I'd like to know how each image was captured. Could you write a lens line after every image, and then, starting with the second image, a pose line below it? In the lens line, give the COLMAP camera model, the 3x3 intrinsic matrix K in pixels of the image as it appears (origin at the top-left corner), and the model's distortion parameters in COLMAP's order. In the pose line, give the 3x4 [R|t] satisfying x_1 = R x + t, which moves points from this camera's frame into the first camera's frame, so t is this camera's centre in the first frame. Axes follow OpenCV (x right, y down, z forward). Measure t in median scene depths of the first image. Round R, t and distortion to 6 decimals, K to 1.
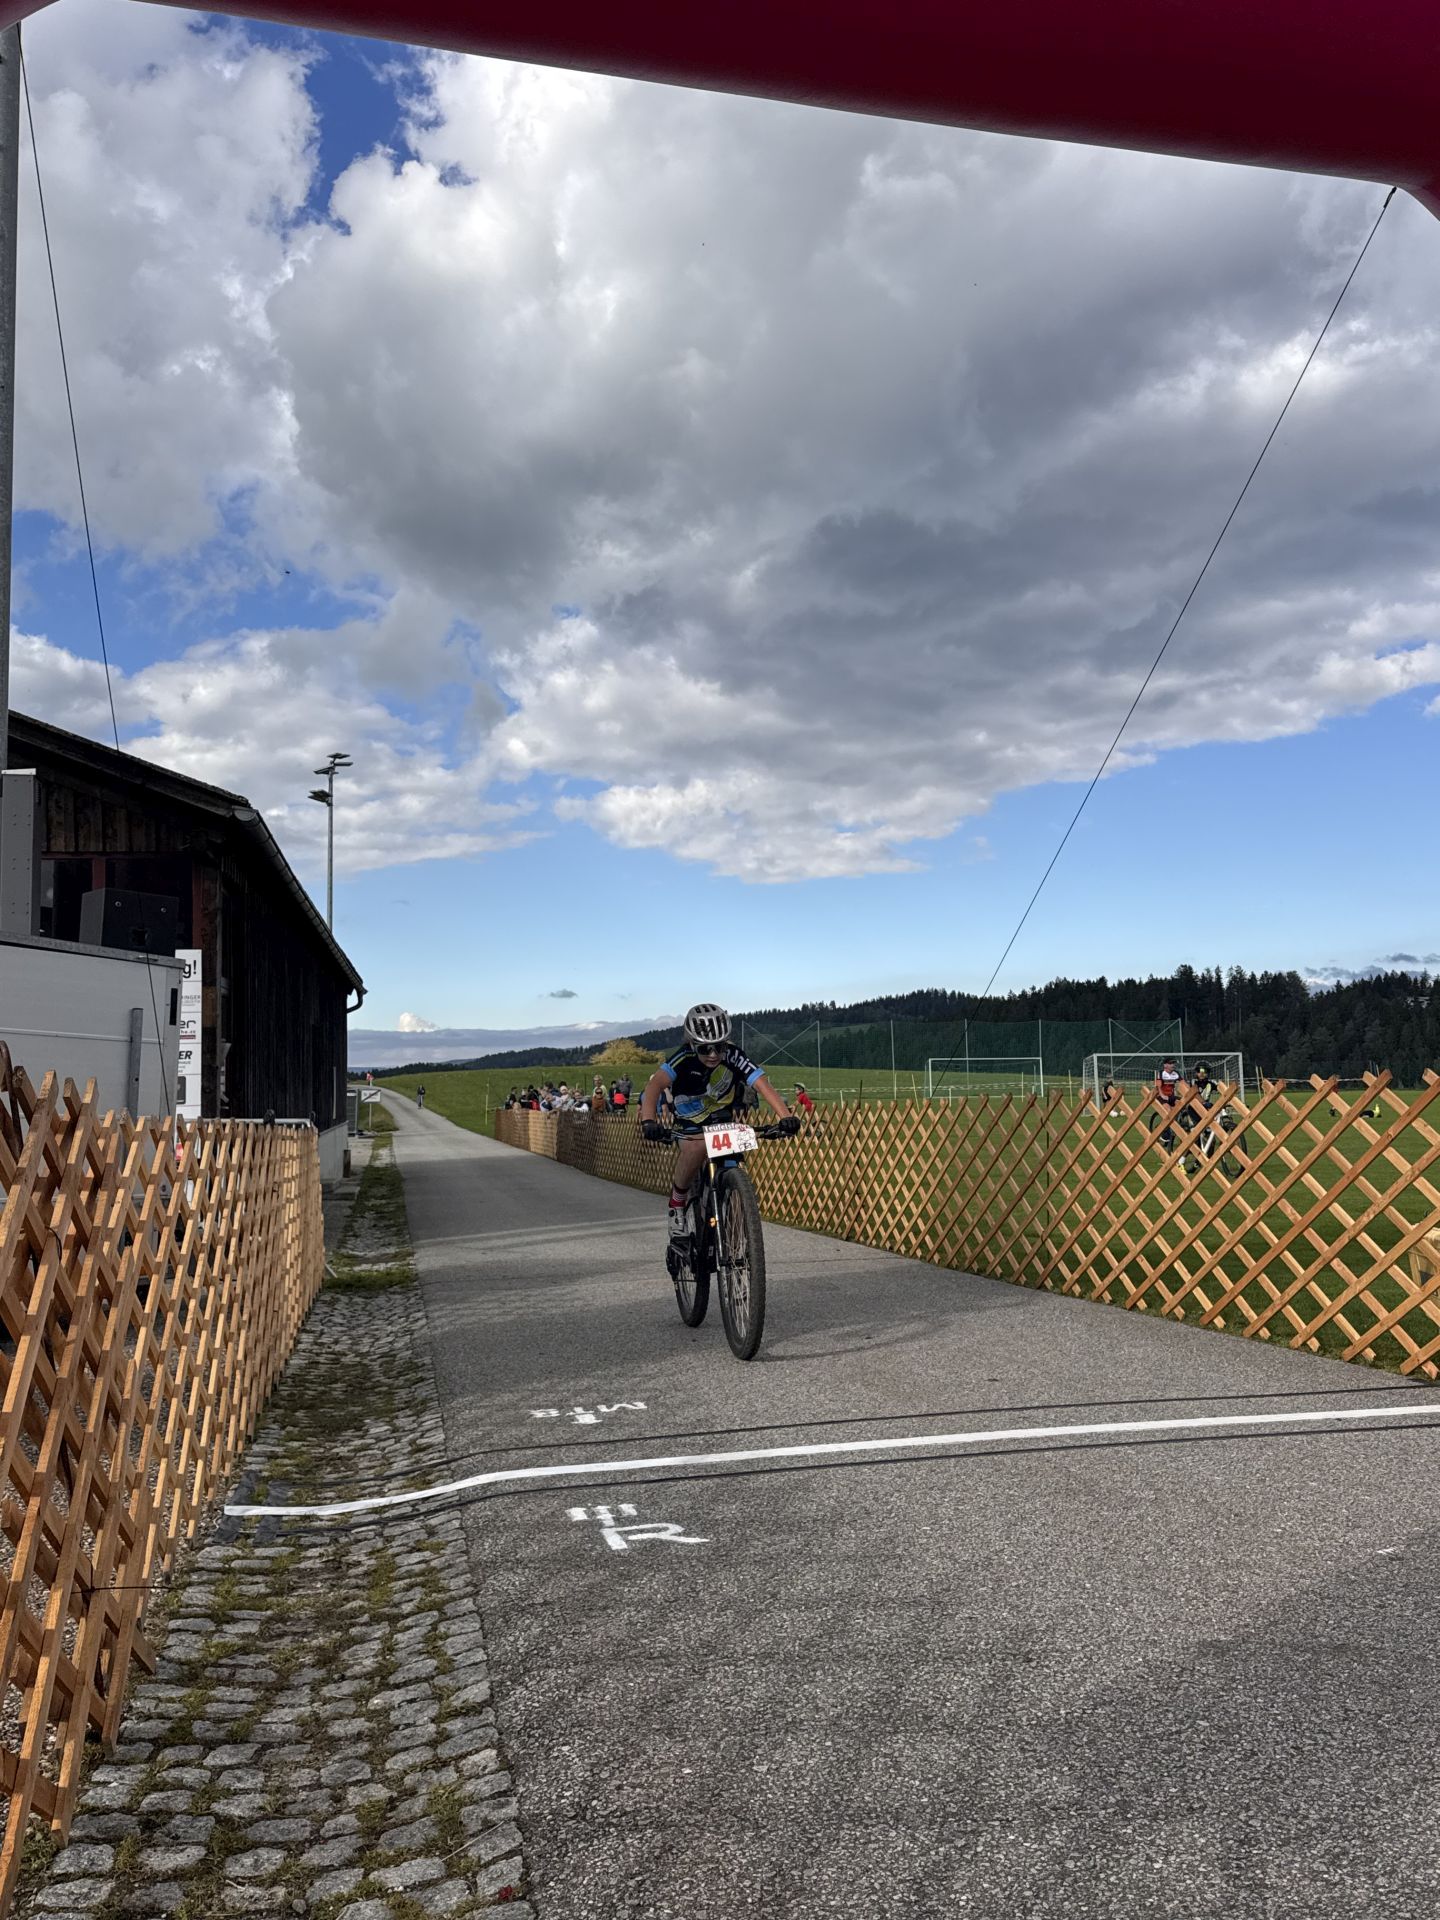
lens RADIAL K [[1578.9, 0, 757.2], [0, 1578.9, 914.8], [0, 0, 1]] dist [0.088308, -0.096813]
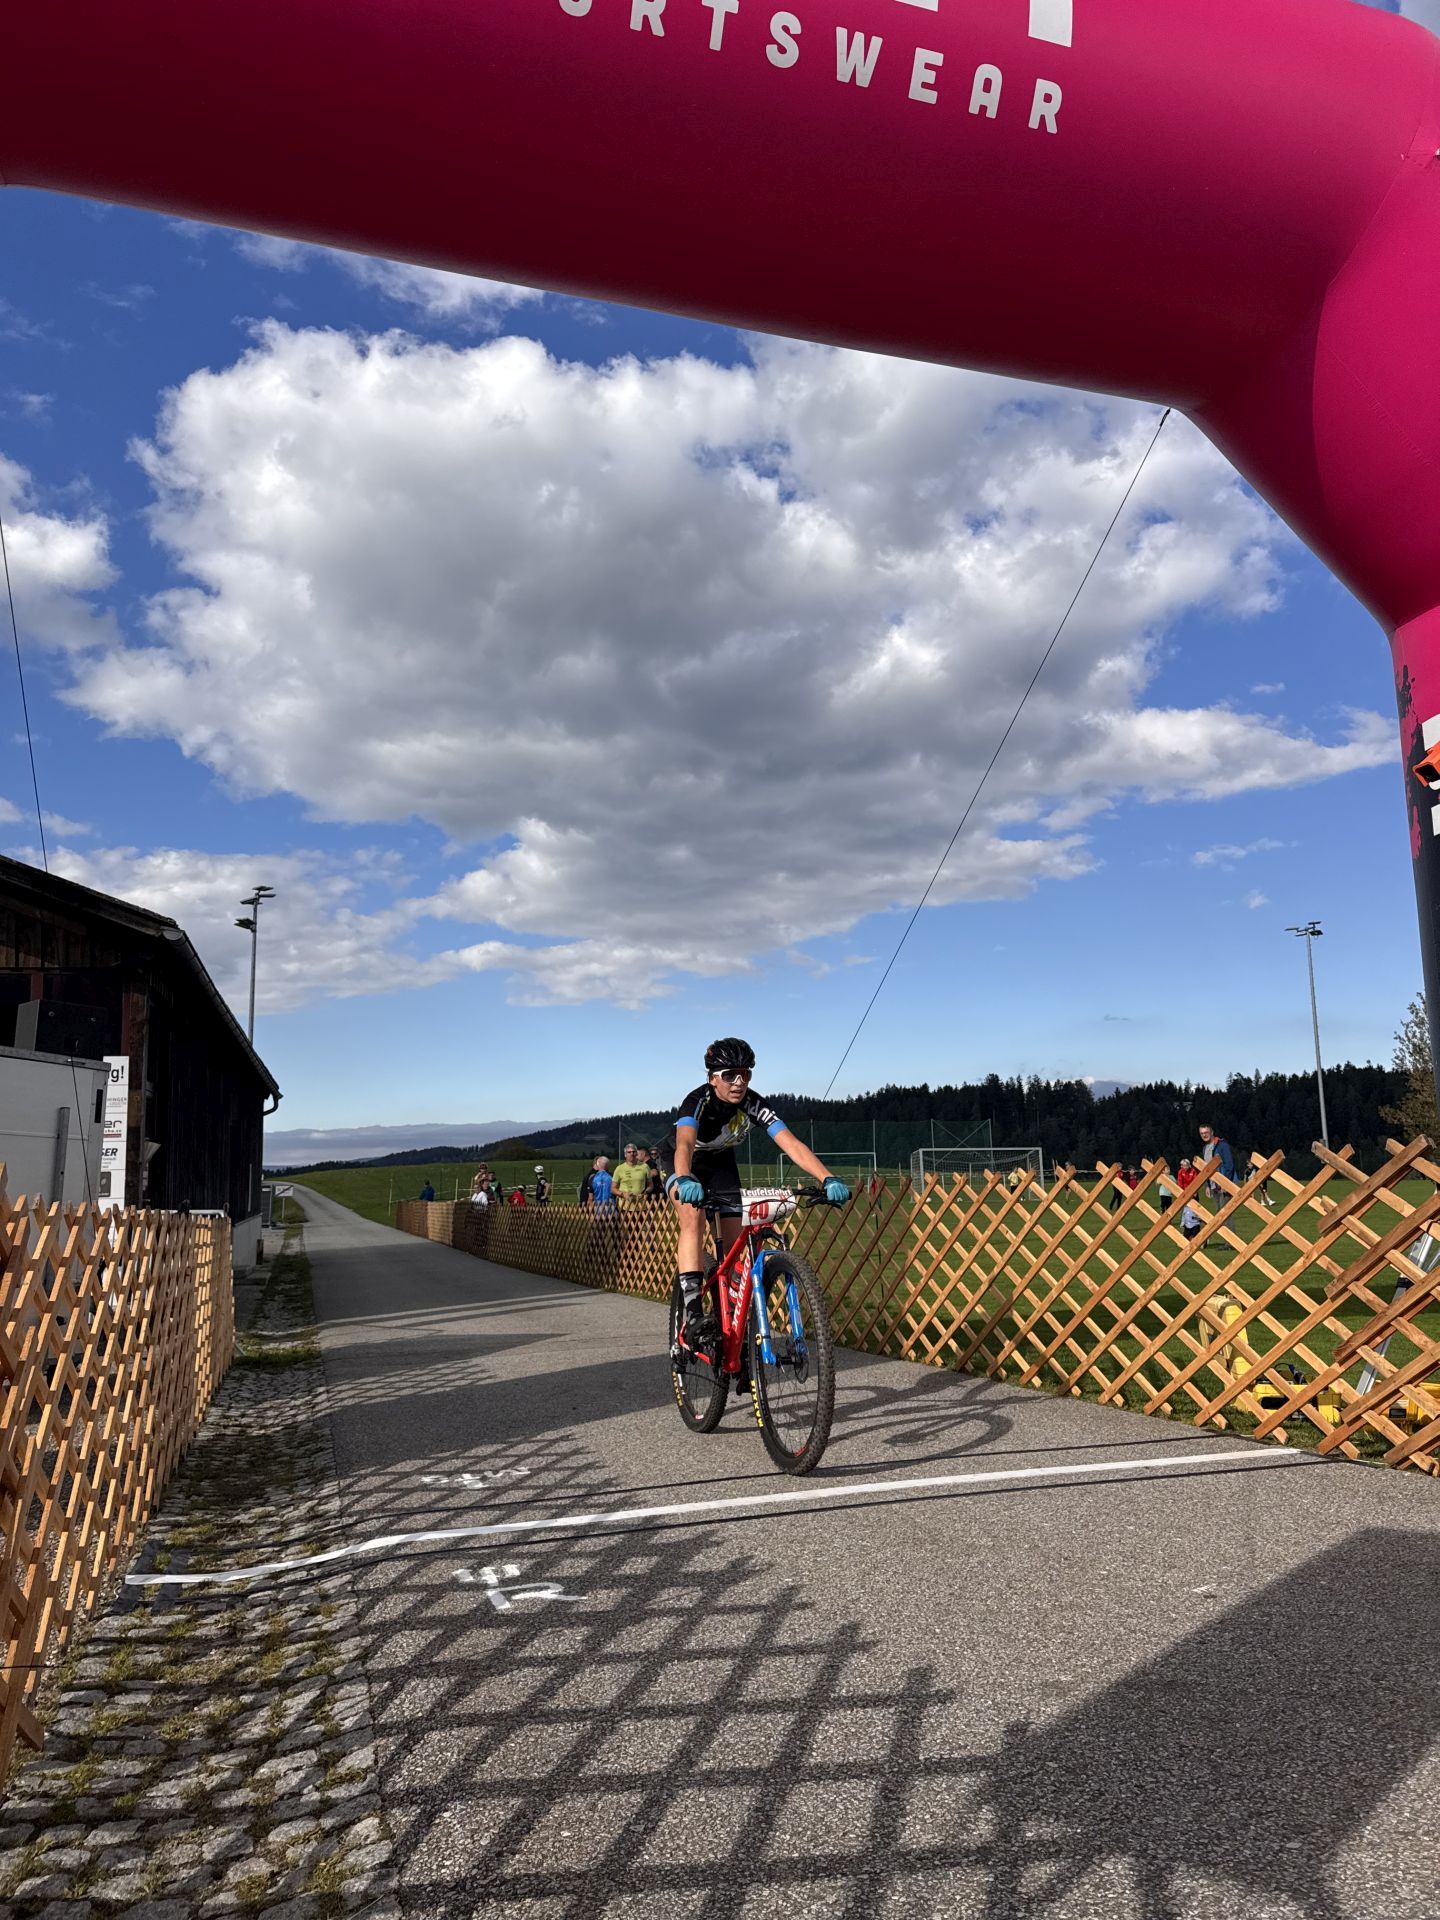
lens RADIAL K [[1358.2, 0, 739.3], [0, 1358.2, 952.7], [0, 0, 1]] dist [0.058252, -0.046544]
pose [[0.996882, 0.008247, 0.078477, -0.002601], [-0.003729, 0.998336, -0.057543, 0.006811], [-0.078821, 0.057071, 0.995254, 0.028573]]
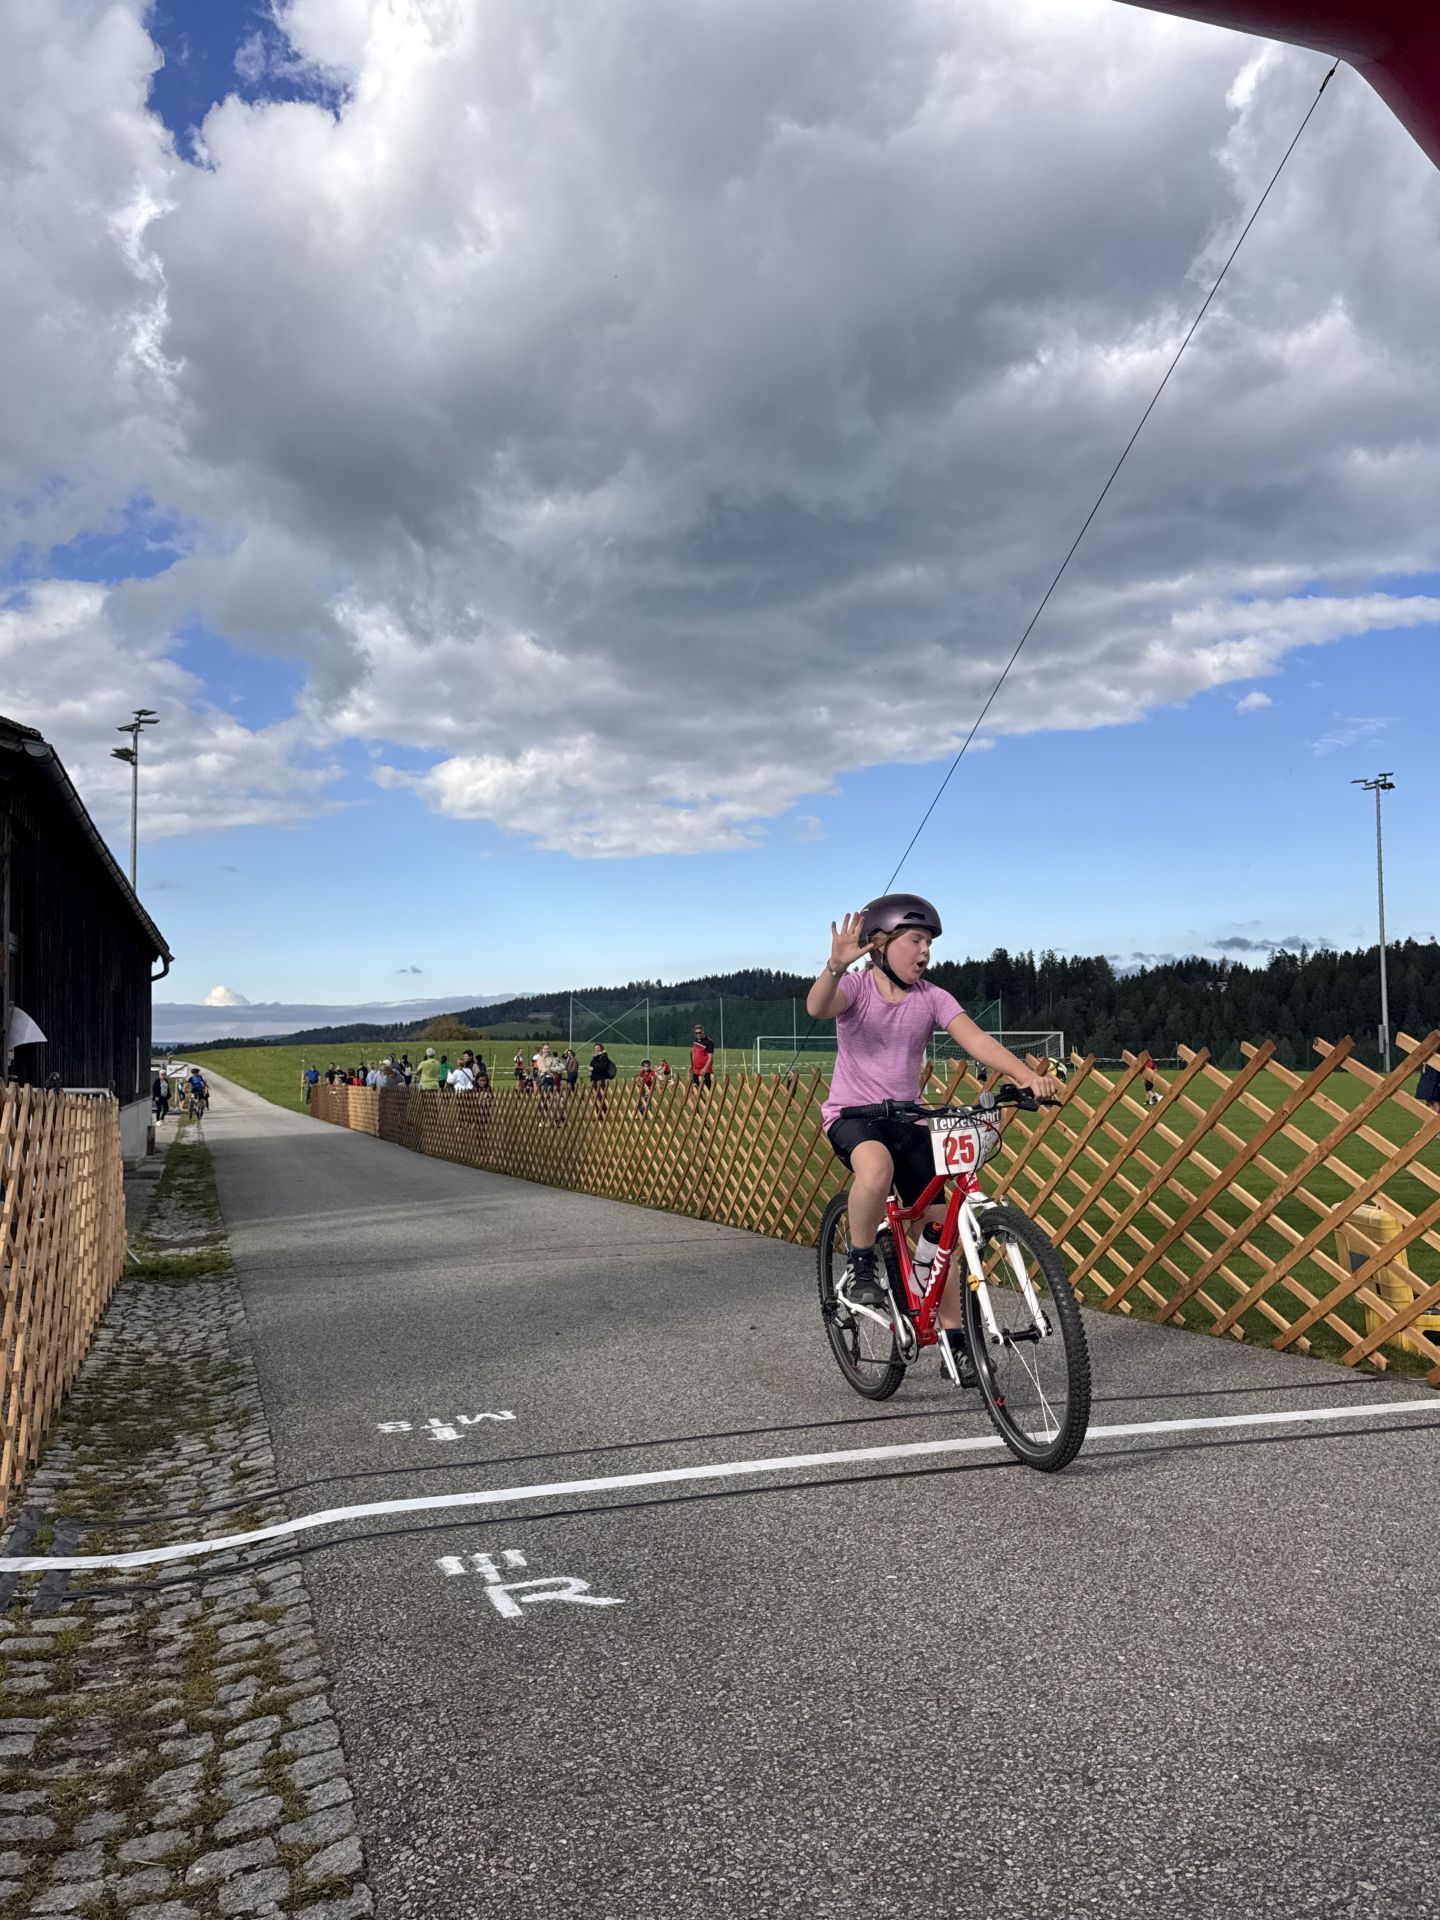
lens RADIAL K [[1578.9, 0, 751.6], [0, 1578.9, 941.0], [0, 0, 1]] dist [0.088308, -0.096813]
pose [[0.994208, 0.015442, 0.106363, -0.033933], [-0.018609, 0.999410, 0.028852, 0.022479], [-0.105854, -0.030664, 0.993909, 0.123775]]
